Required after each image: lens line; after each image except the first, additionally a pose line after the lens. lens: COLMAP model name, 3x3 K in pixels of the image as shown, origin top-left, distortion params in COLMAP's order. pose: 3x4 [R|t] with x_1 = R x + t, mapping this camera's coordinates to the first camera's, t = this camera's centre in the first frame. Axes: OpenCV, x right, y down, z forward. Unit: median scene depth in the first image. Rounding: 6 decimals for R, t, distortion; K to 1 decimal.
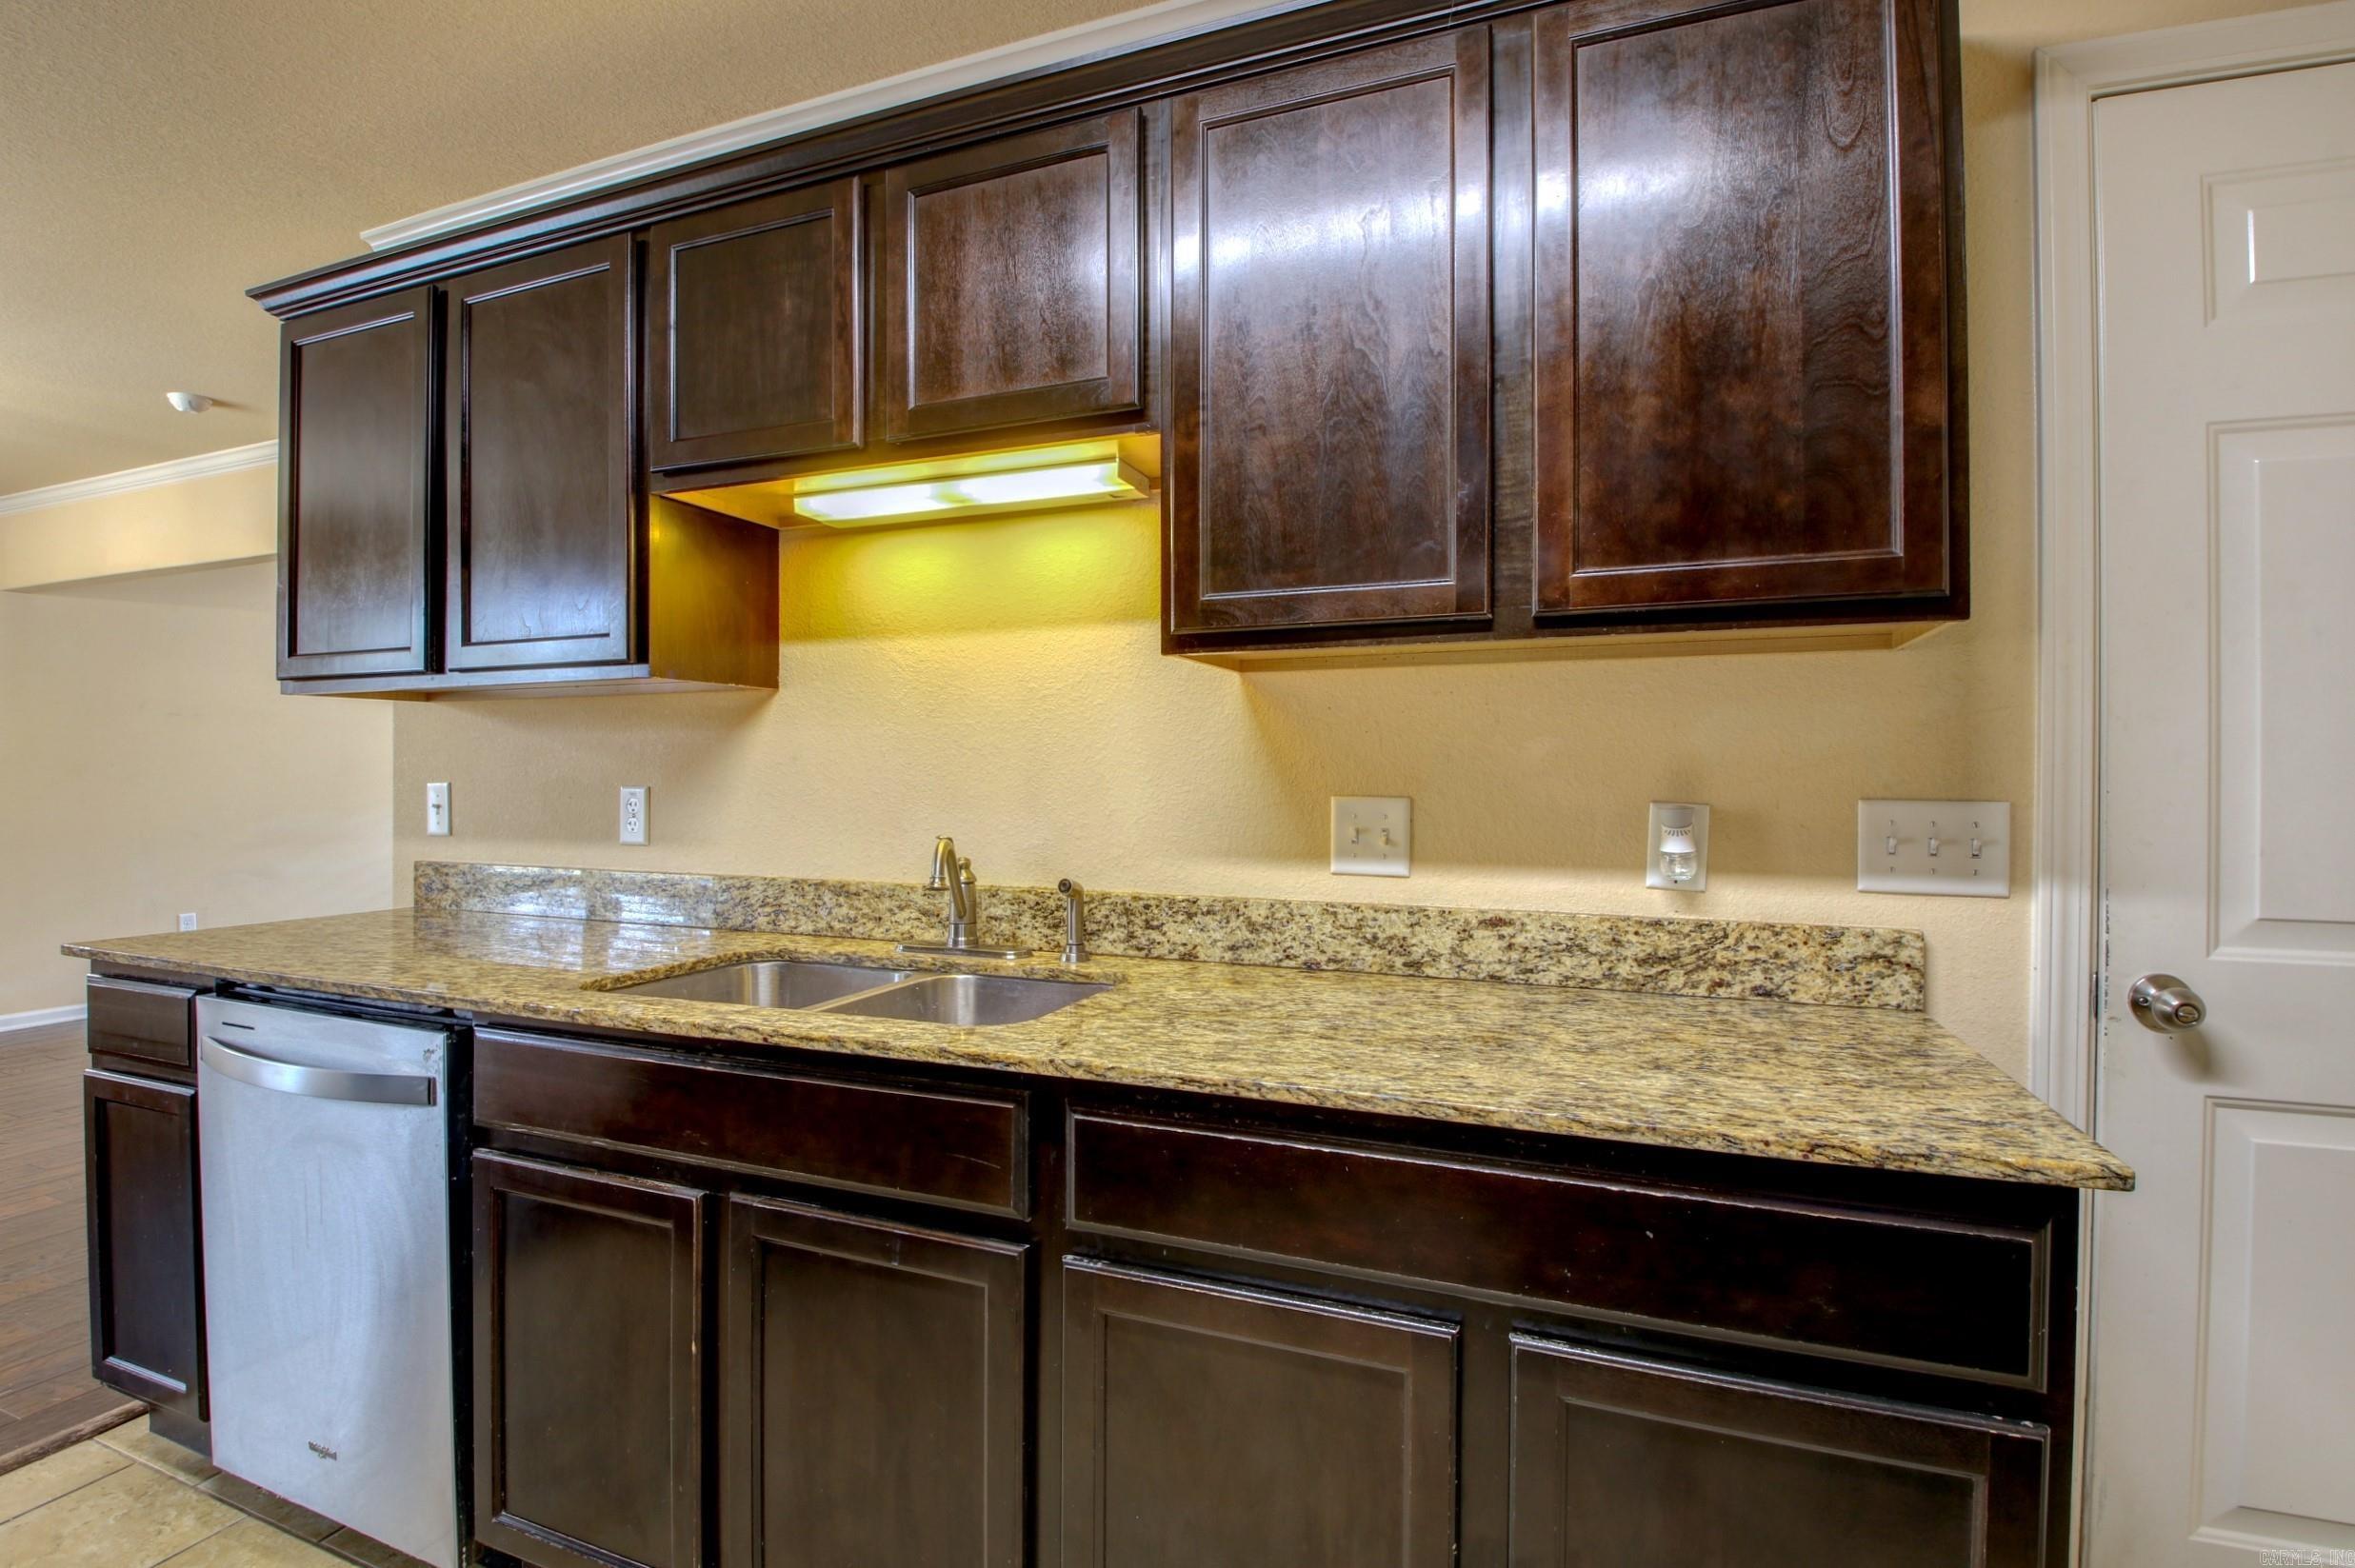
lens RADIAL K [[1091.2, 0, 1162.2], [0, 1091.2, 774.5], [0, 0, 1]] dist [0.001917, -0.017258]
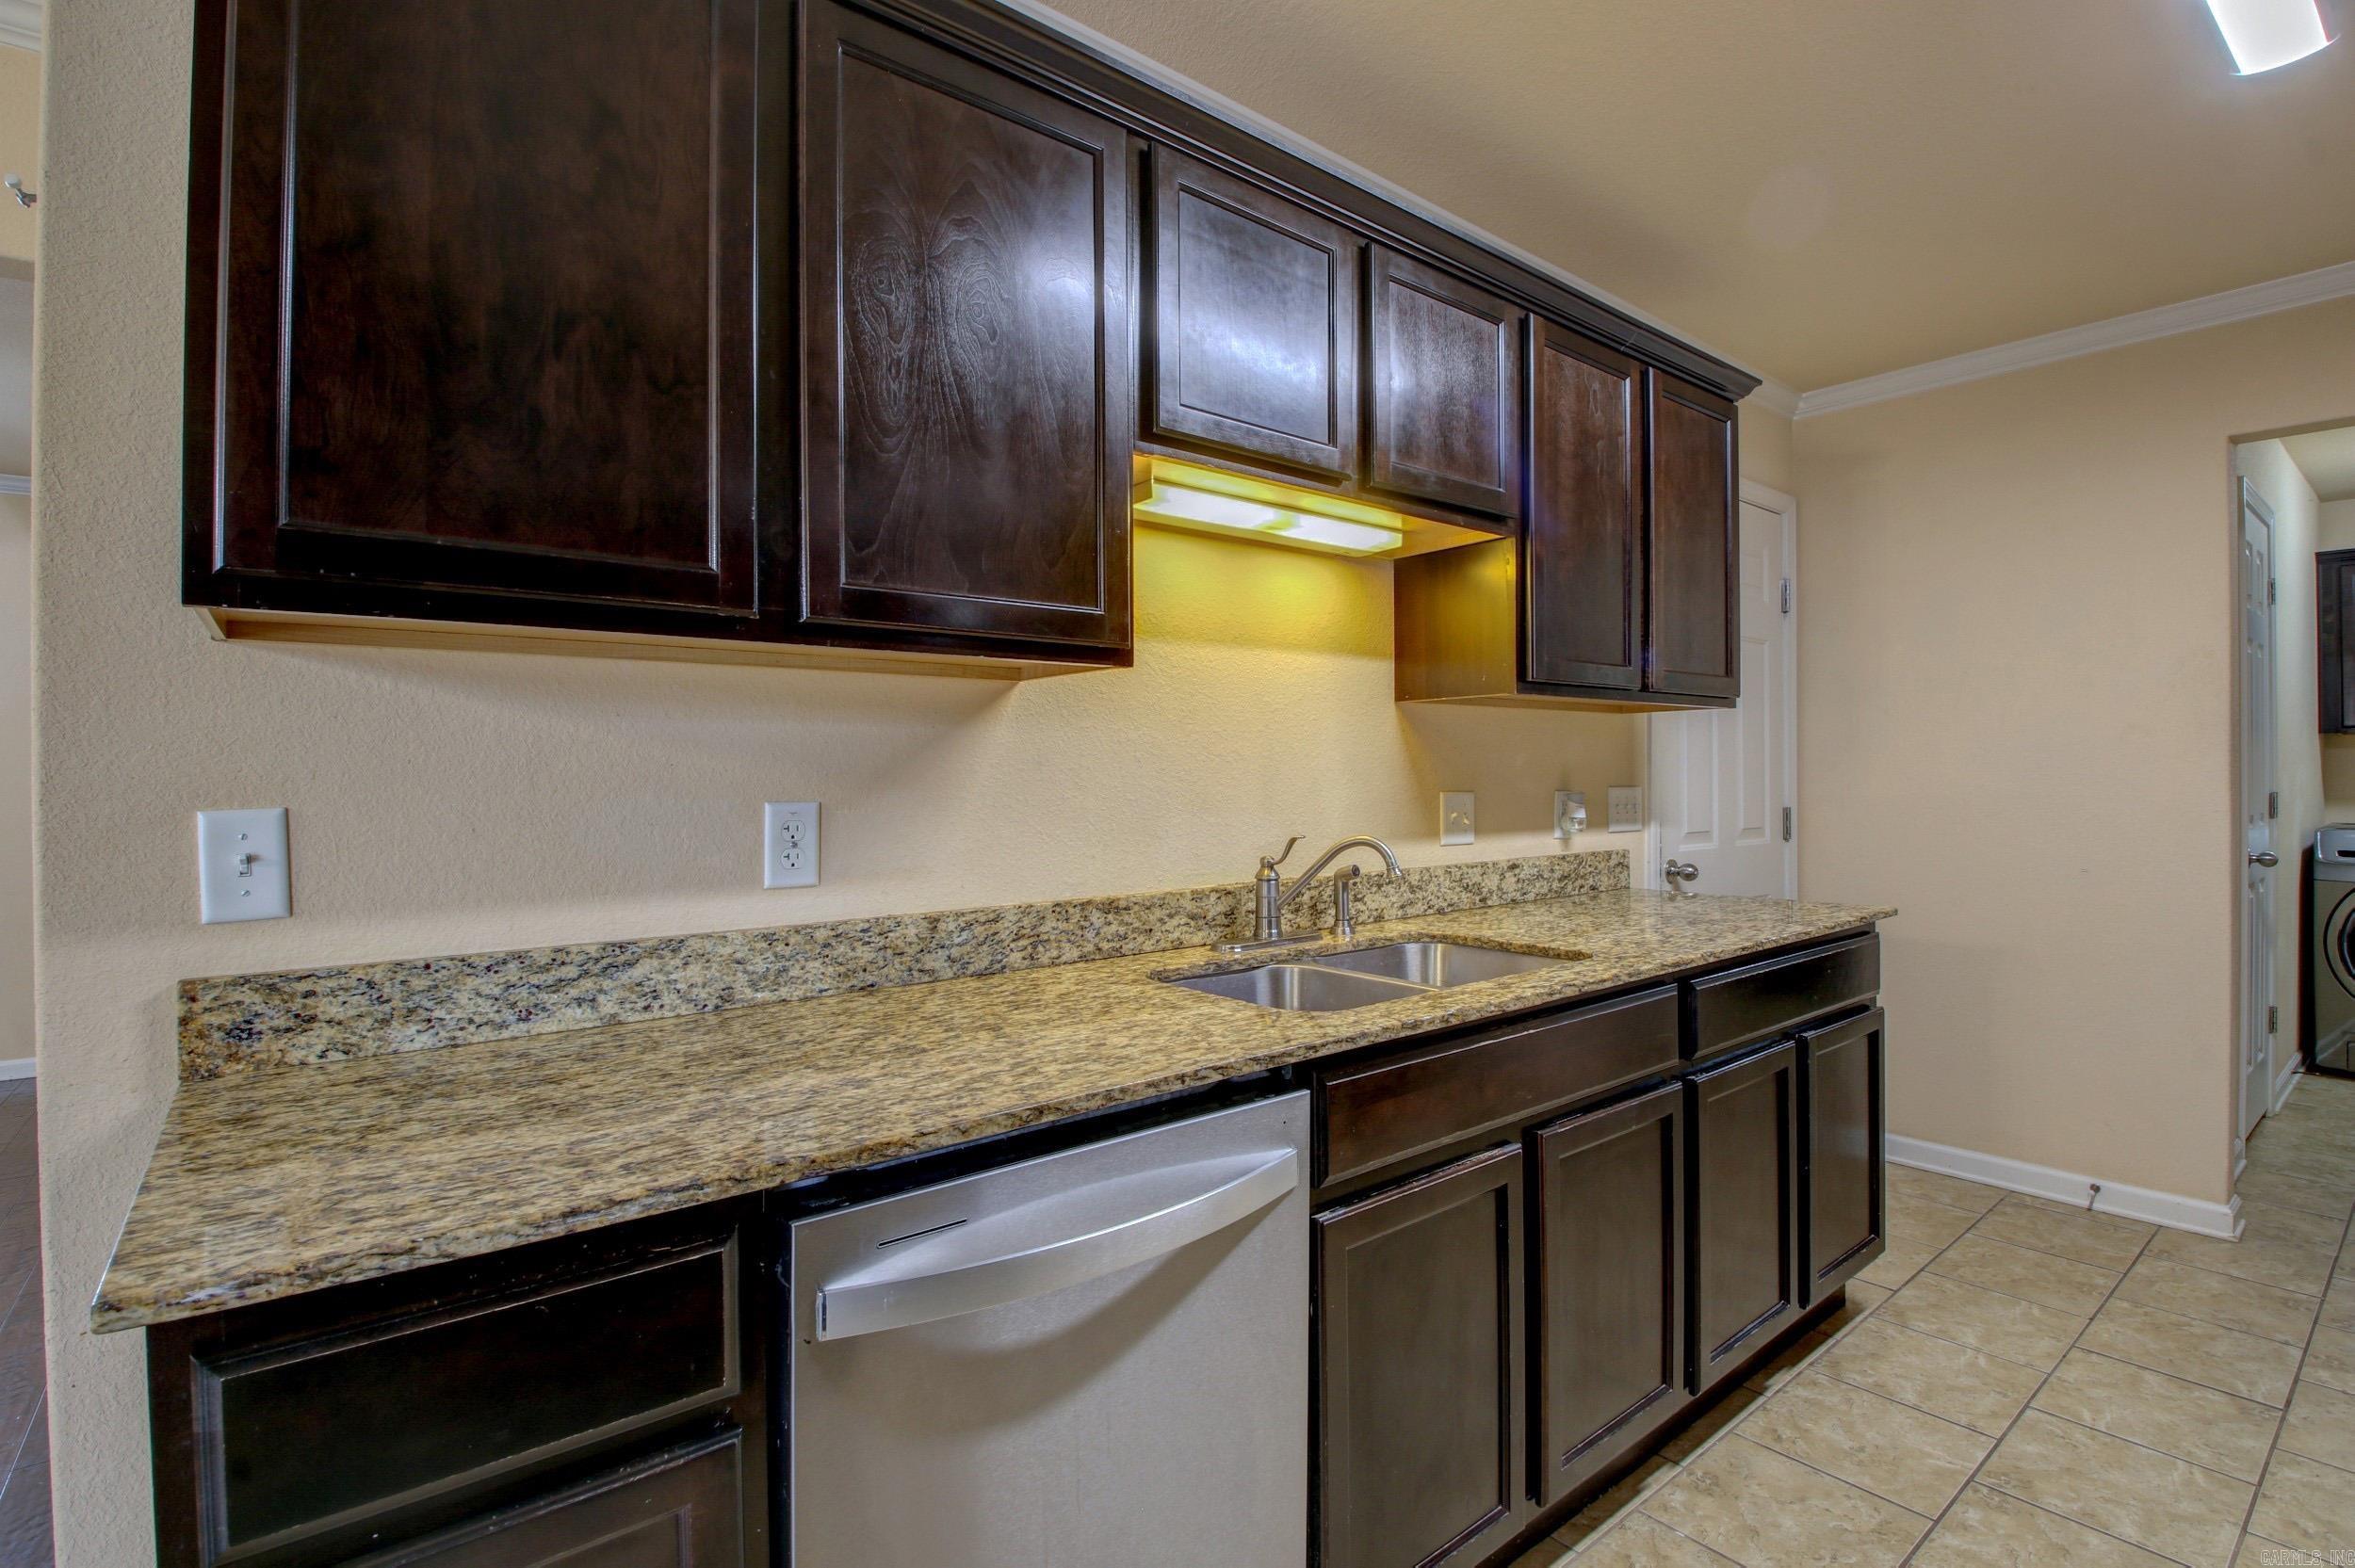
lens RADIAL K [[1091.2, 0, 1179.2], [0, 1091.2, 772.0], [0, 0, 1]] dist [0.001917, -0.017258]
pose [[0.483118, -0.005180, 0.875540, -0.892814], [0.000432, 0.999984, 0.005678, -0.010559], [-0.875555, -0.002365, 0.483113, 0.422118]]
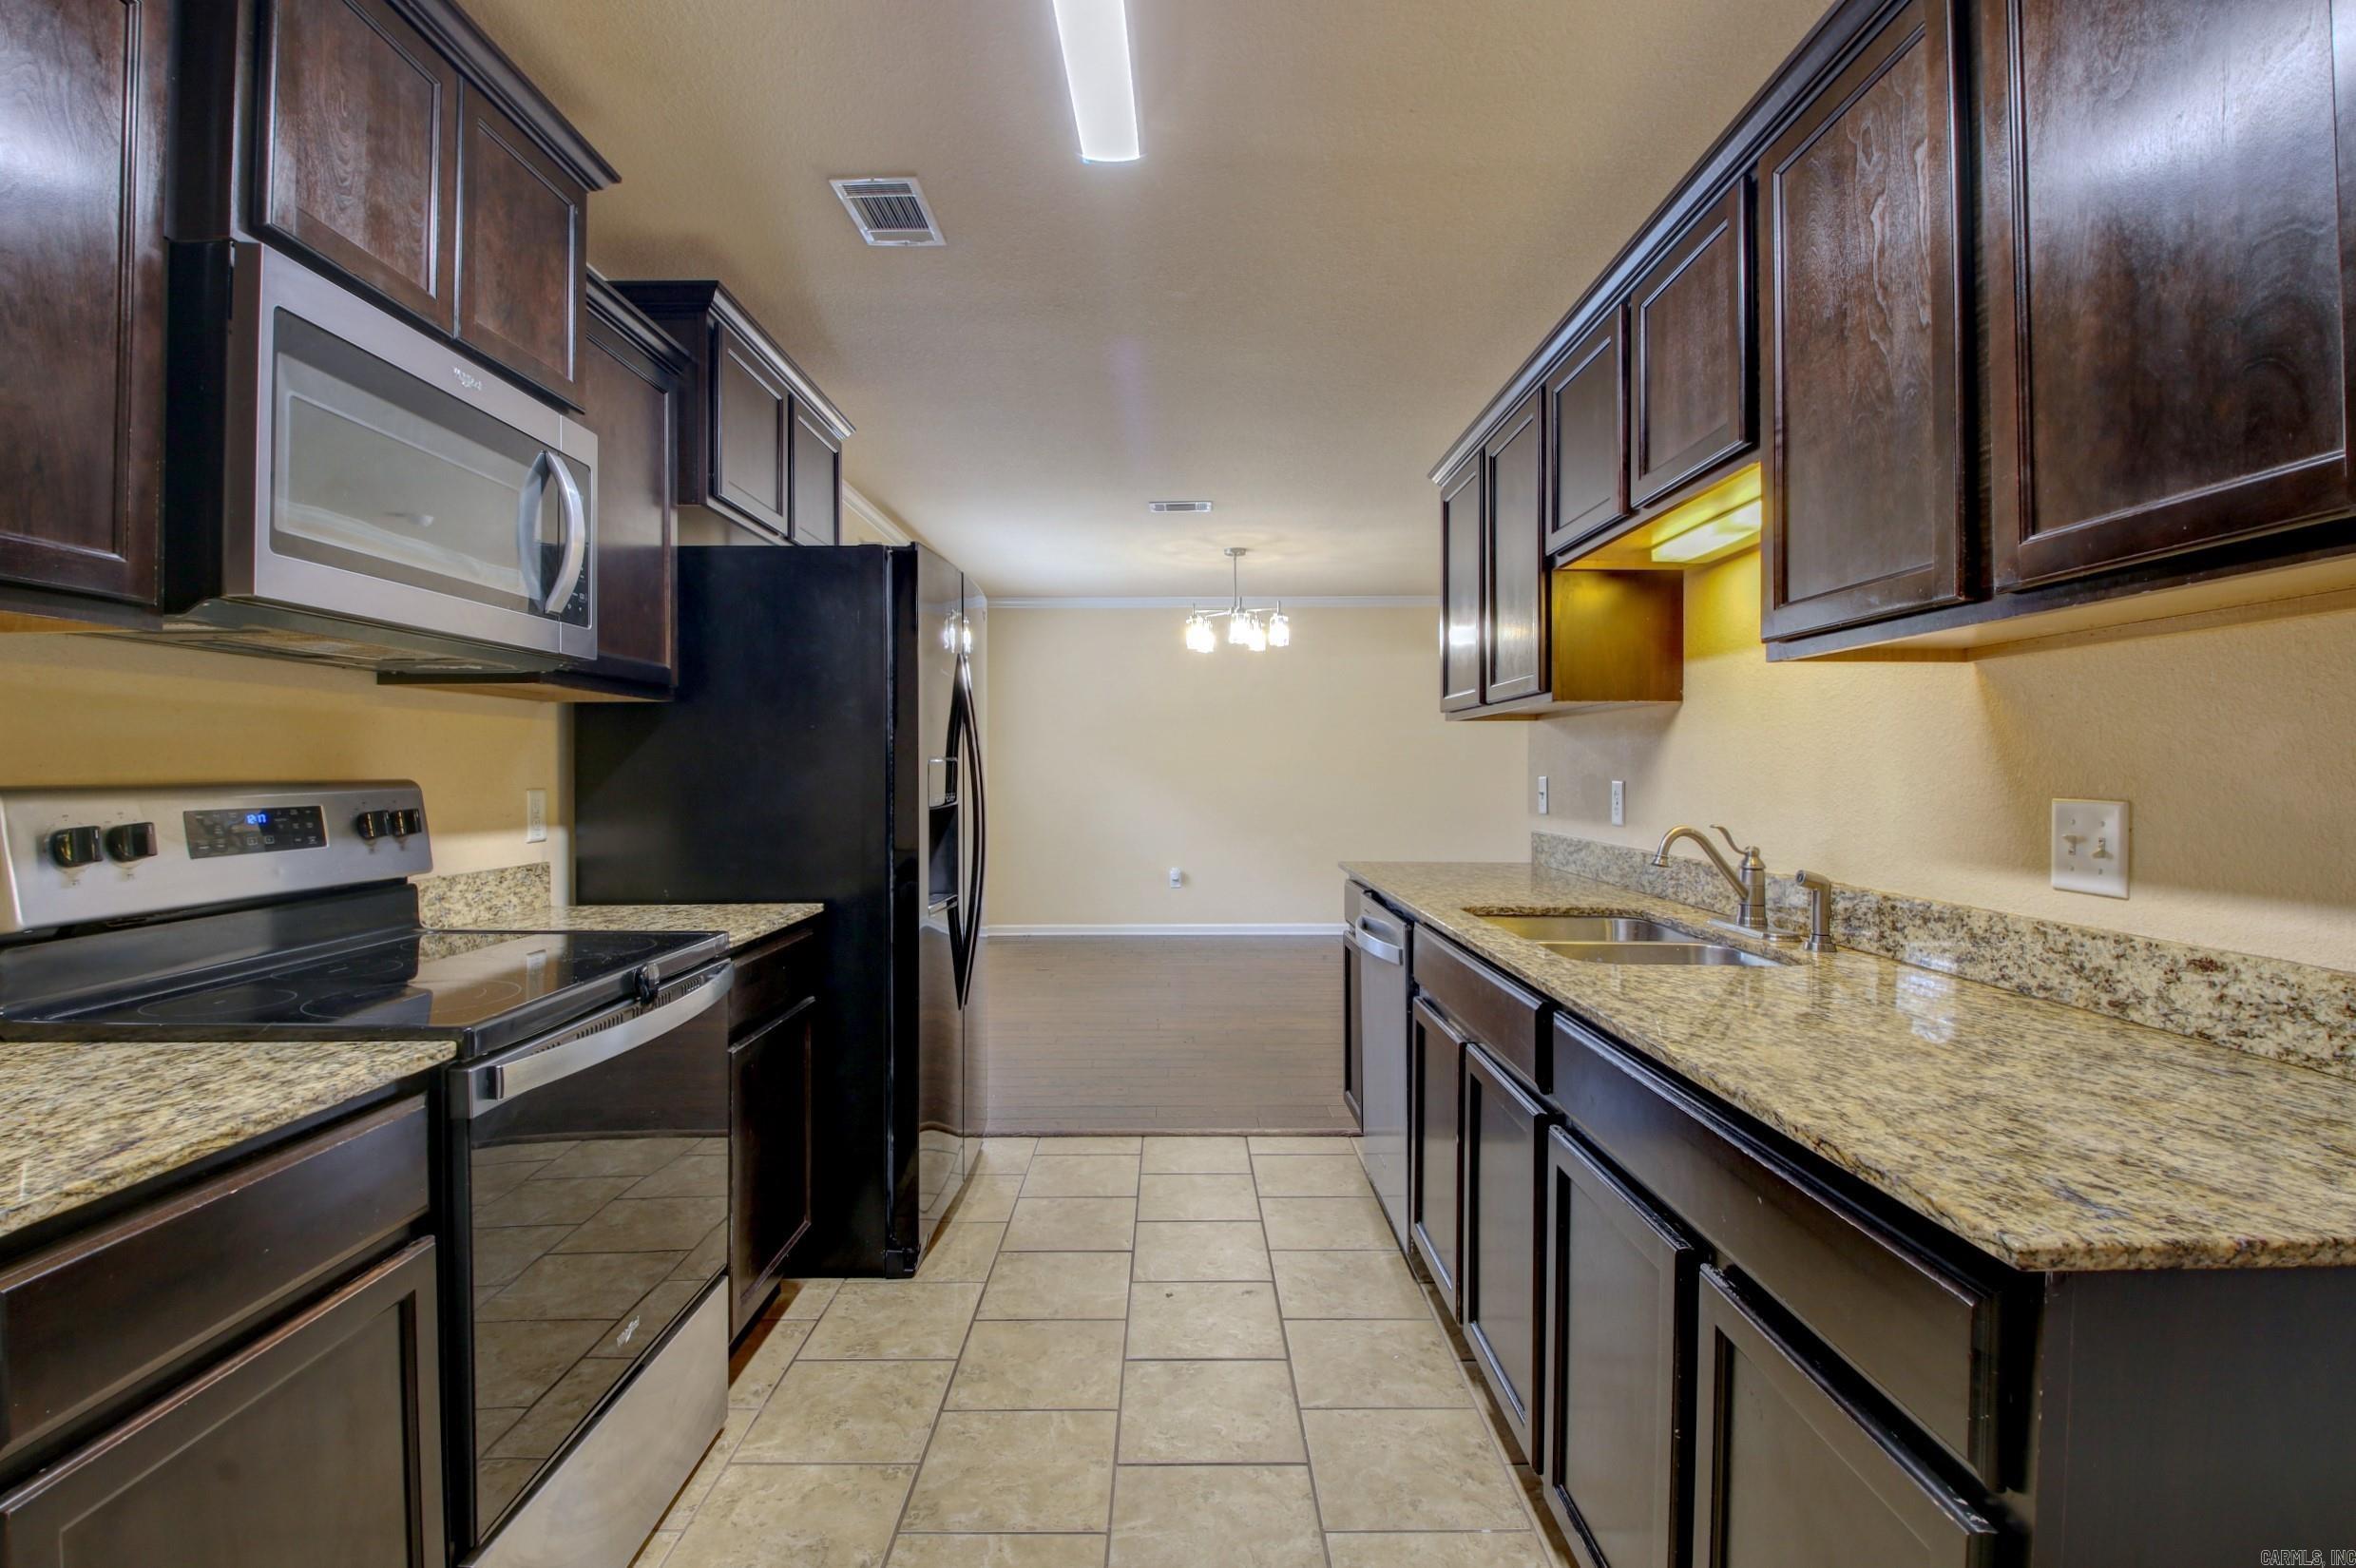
lens RADIAL K [[1091.8, 0, 1186.9], [0, 1091.8, 776.5], [0, 0, 1]] dist [0.001917, -0.017258]
pose [[0.386319, 0.005653, -0.922348, 0.475142], [-0.004273, 0.999981, 0.004339, 0.001297], [0.922355, 0.002265, 0.386336, 0.025814]]
